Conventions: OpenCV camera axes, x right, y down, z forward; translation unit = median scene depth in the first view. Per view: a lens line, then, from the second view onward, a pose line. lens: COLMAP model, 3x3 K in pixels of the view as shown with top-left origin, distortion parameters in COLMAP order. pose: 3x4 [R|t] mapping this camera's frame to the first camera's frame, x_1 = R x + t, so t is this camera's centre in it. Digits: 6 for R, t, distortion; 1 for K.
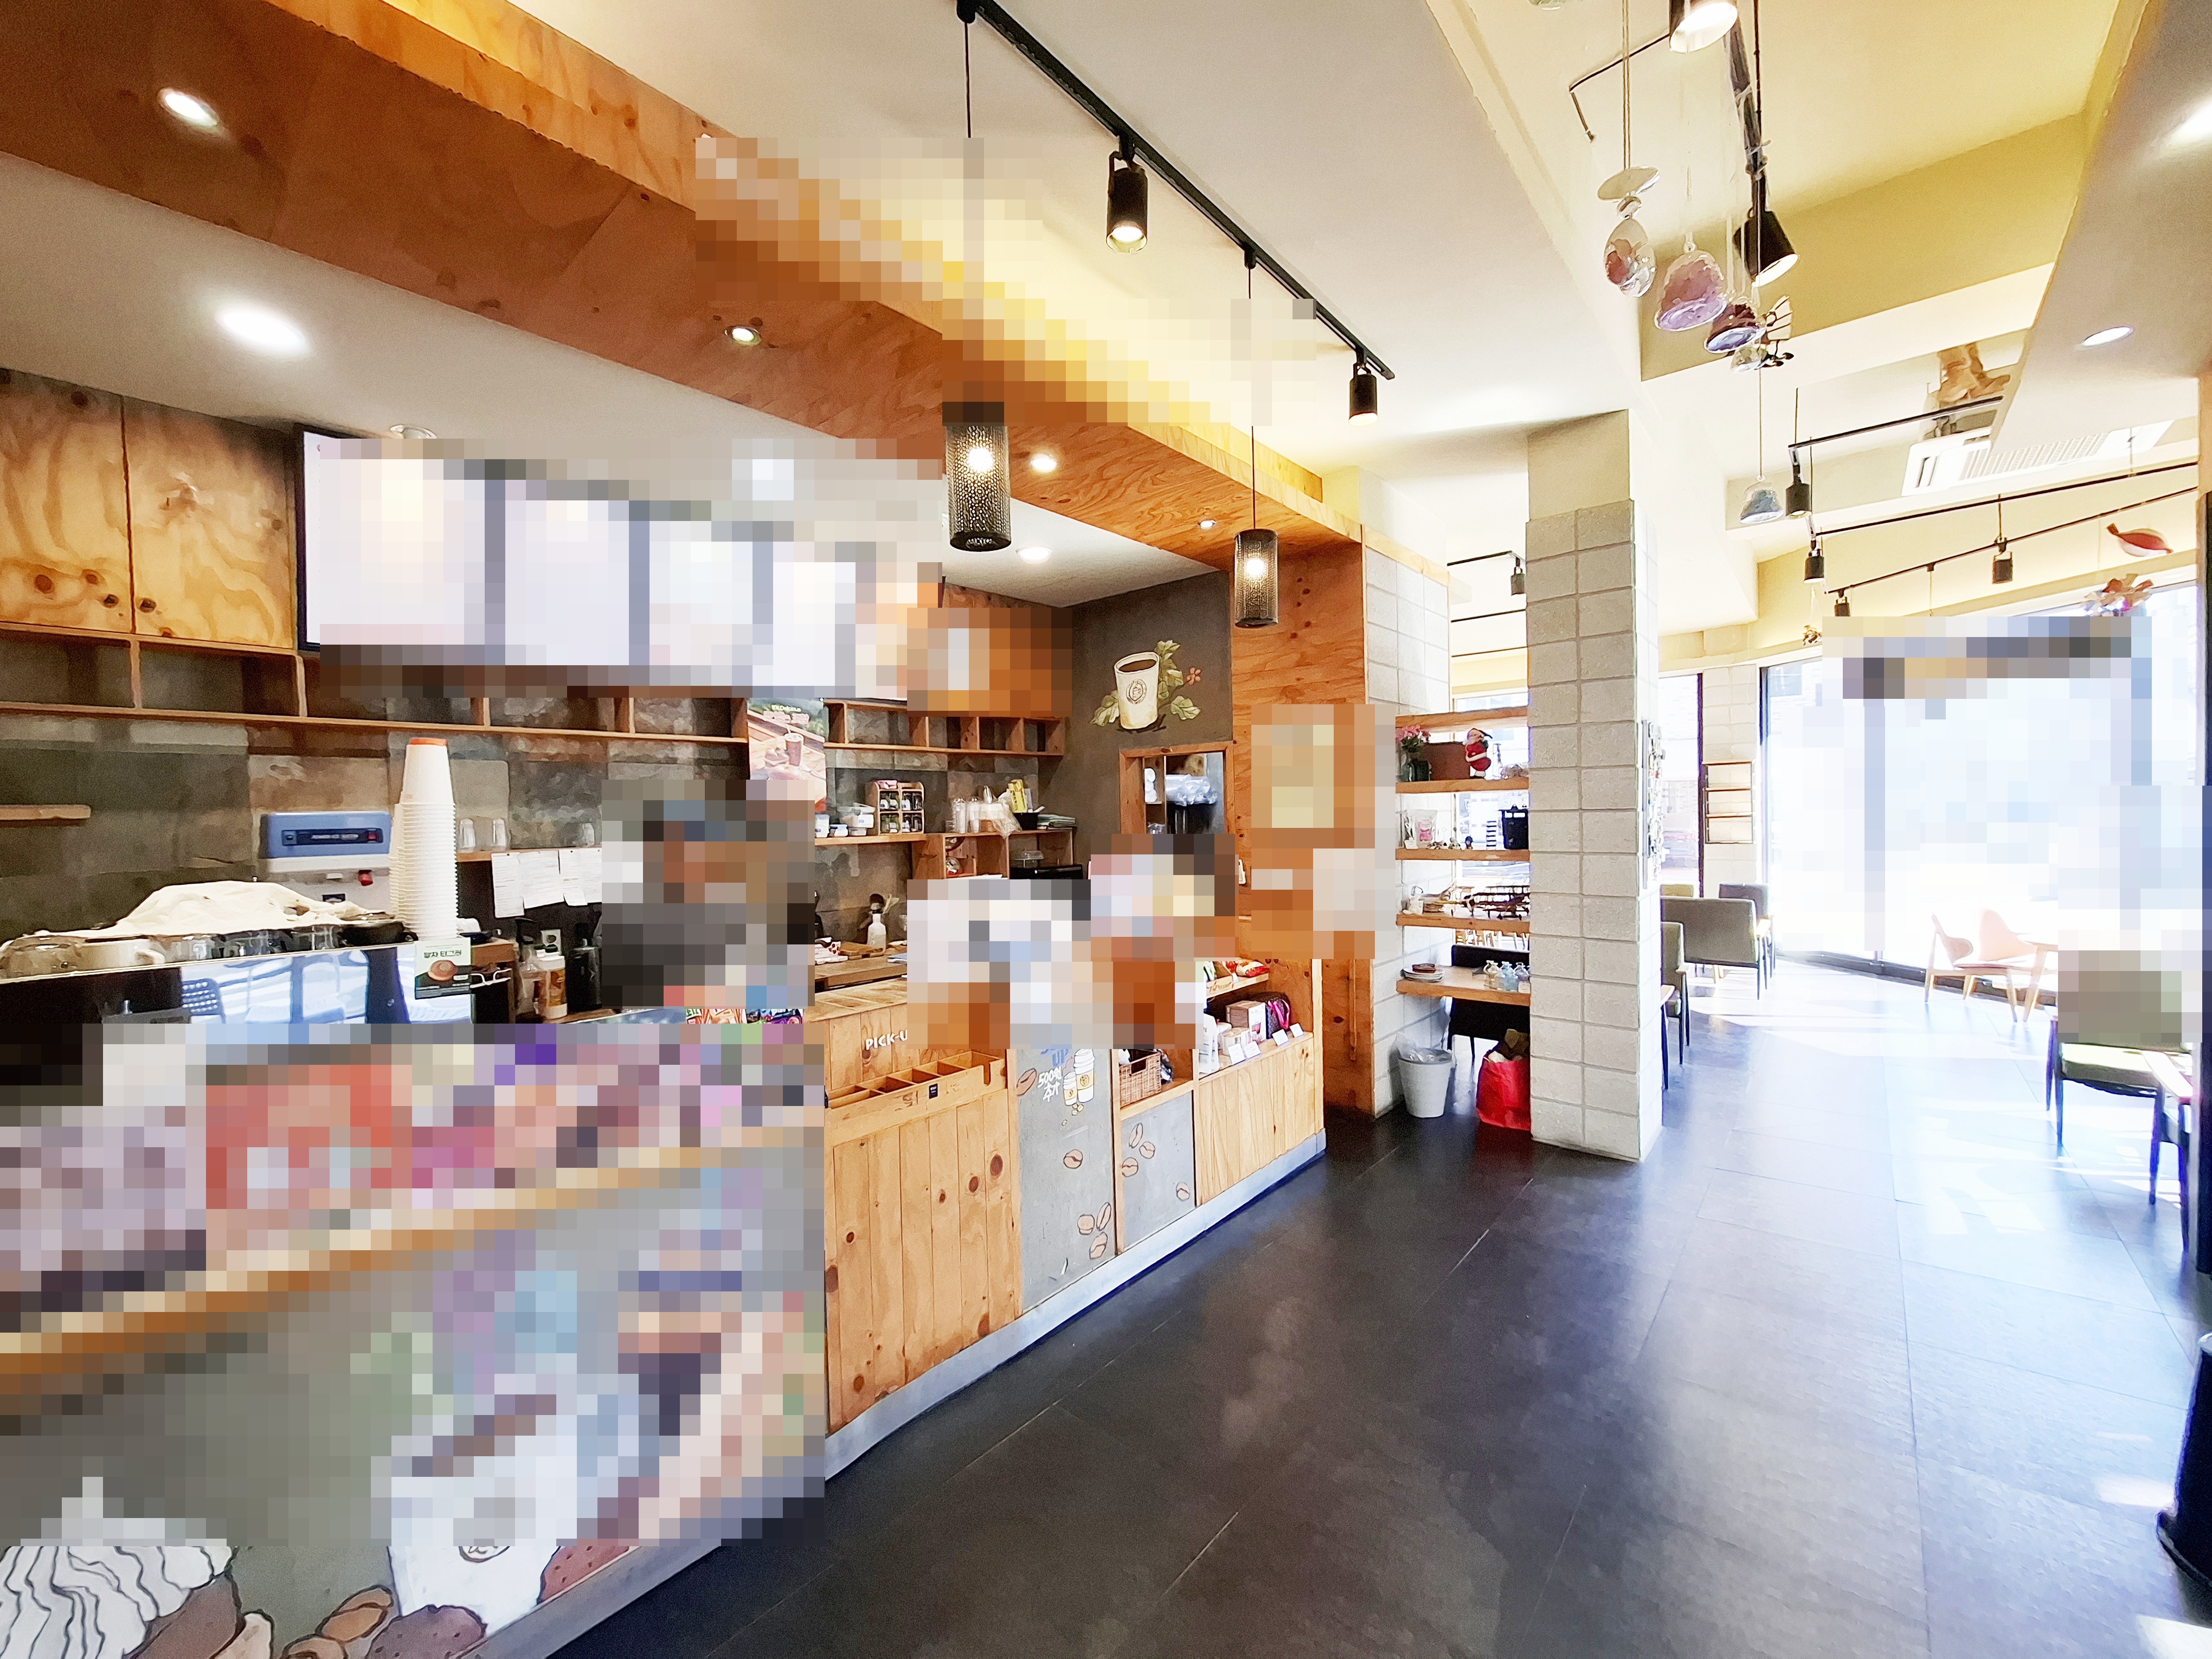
lens RADIAL K [[869.2, 0, 1105.4], [0, 869.2, 825.0], [0, 0, 1]] dist [-0.009924, 0.001438]
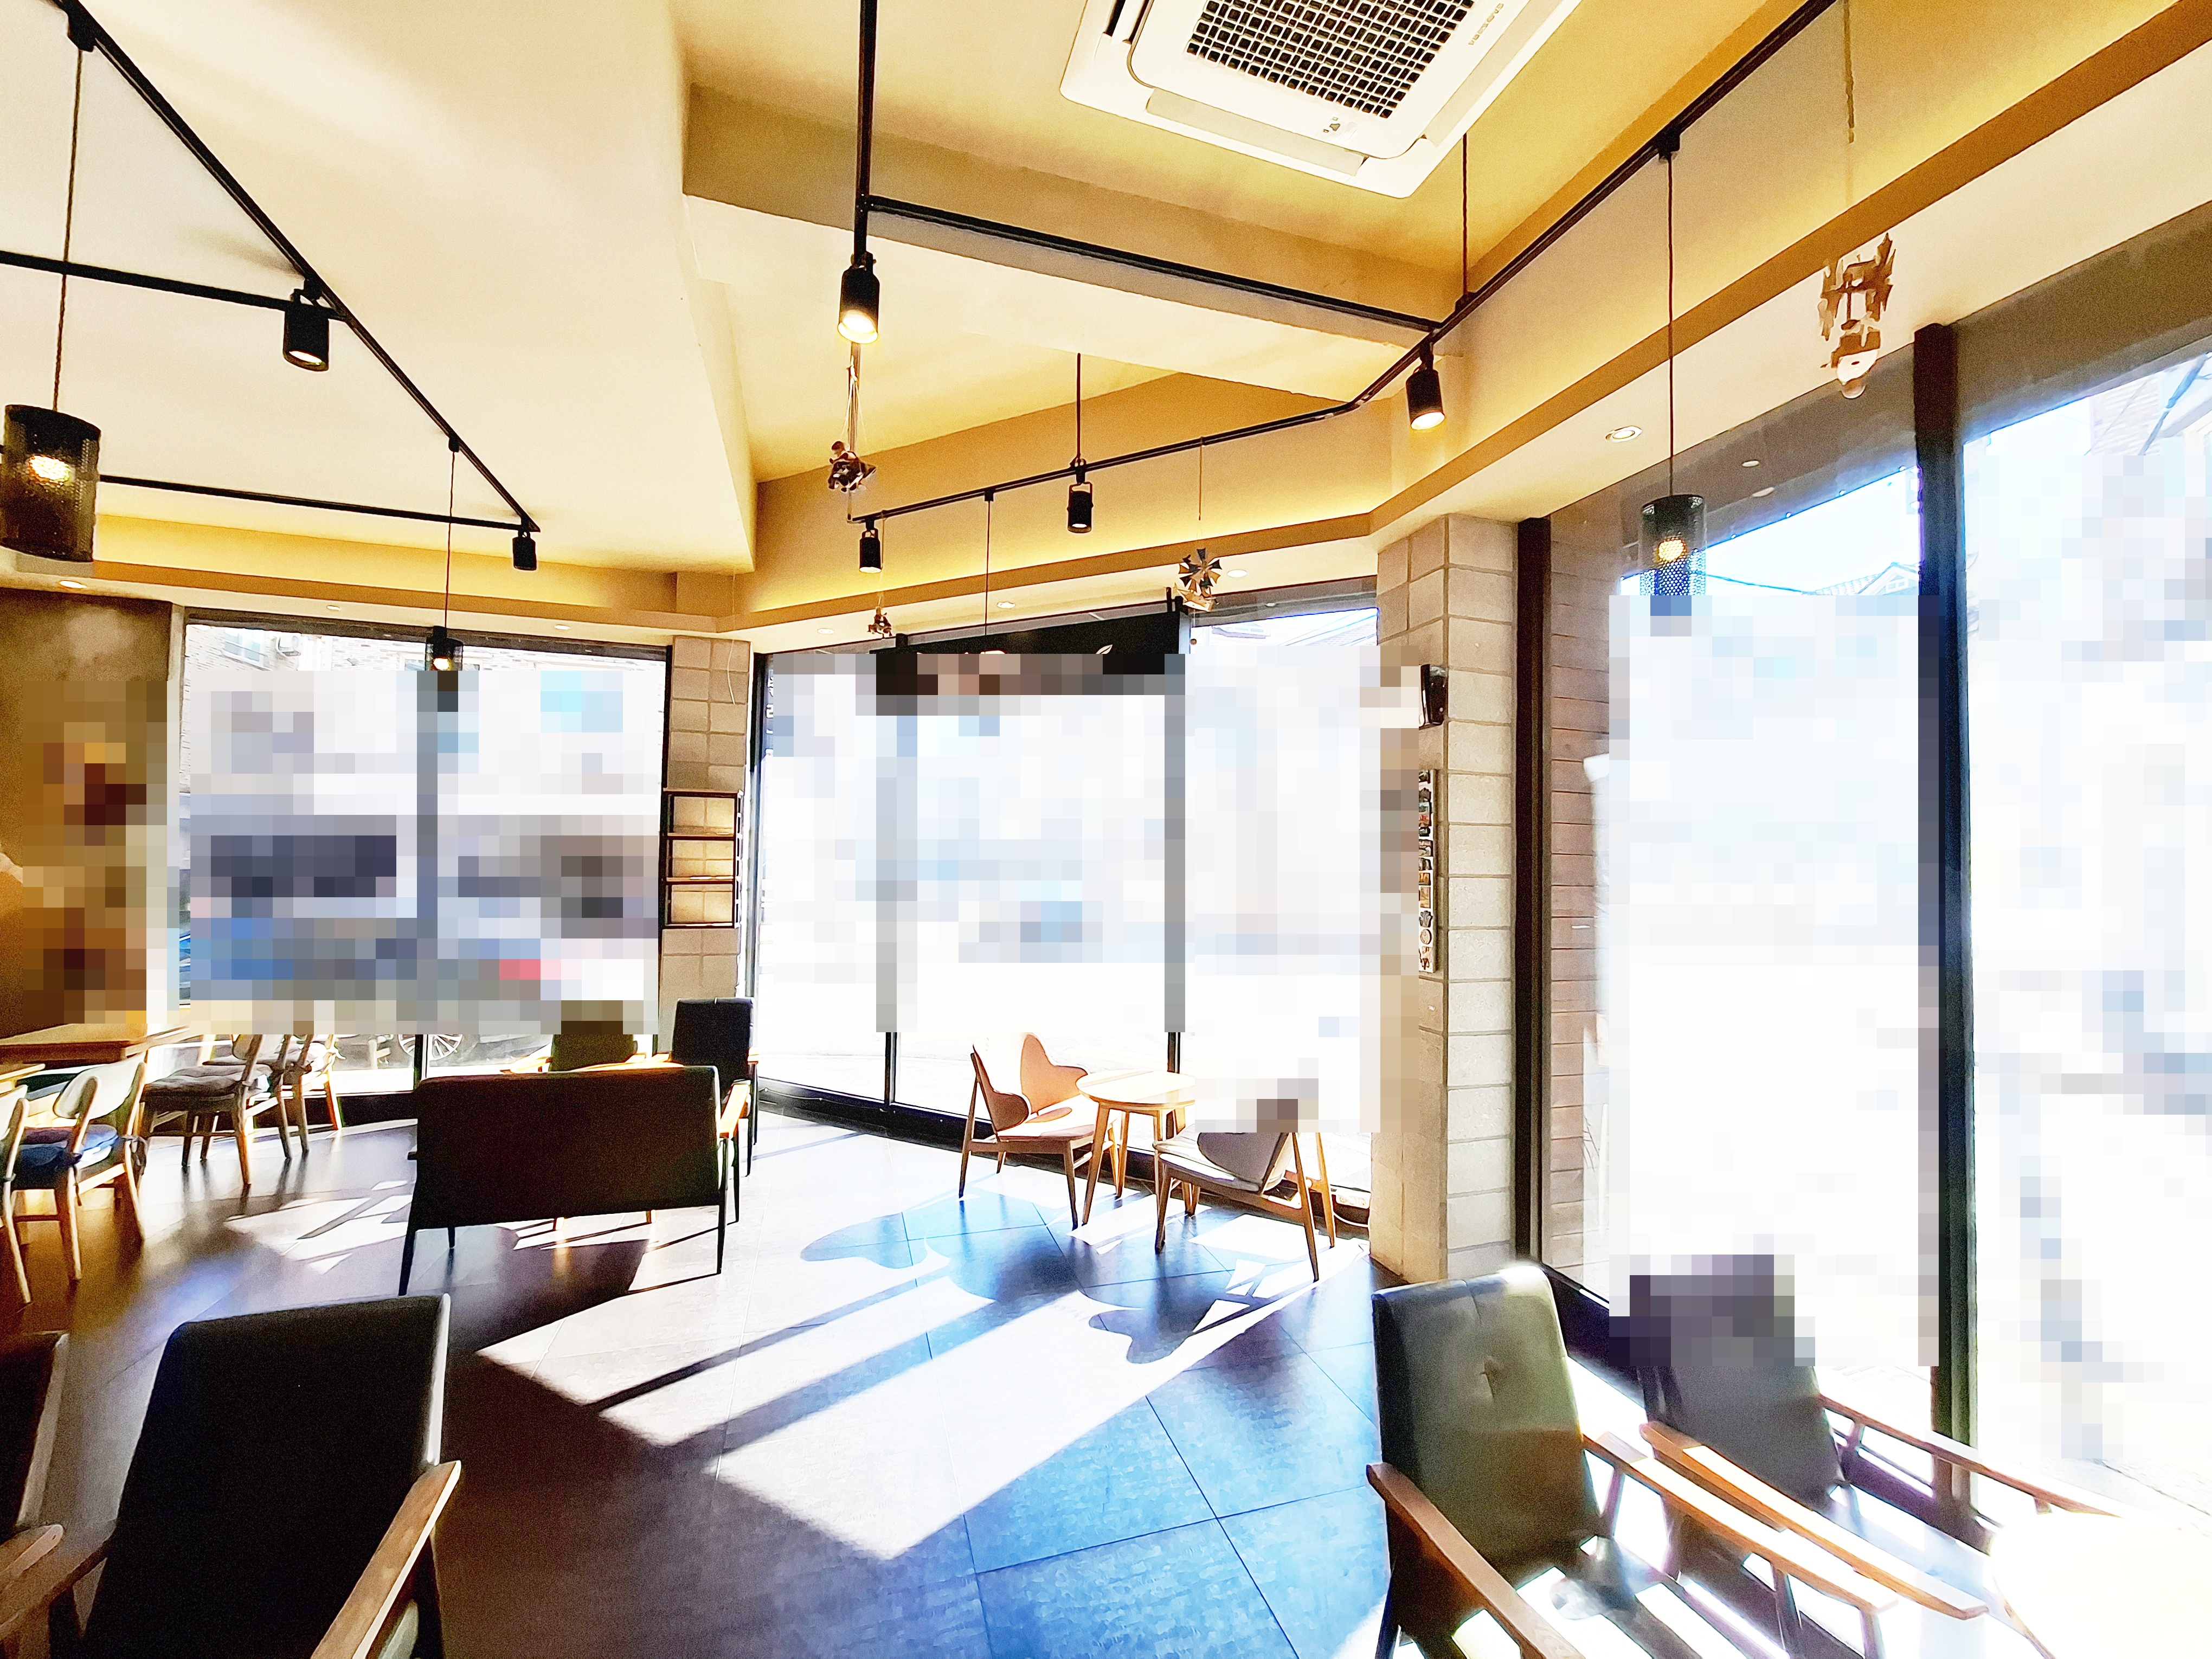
lens RADIAL K [[869.2, 0, 1106.3], [0, 869.2, 834.5], [0, 0, 1]] dist [-0.009924, 0.001438]
pose [[0.518153, 0.047422, 0.853972, 0.689155], [-0.006213, 0.998644, -0.051686, -0.027267], [-0.855265, 0.021475, 0.517745, 0.881448]]
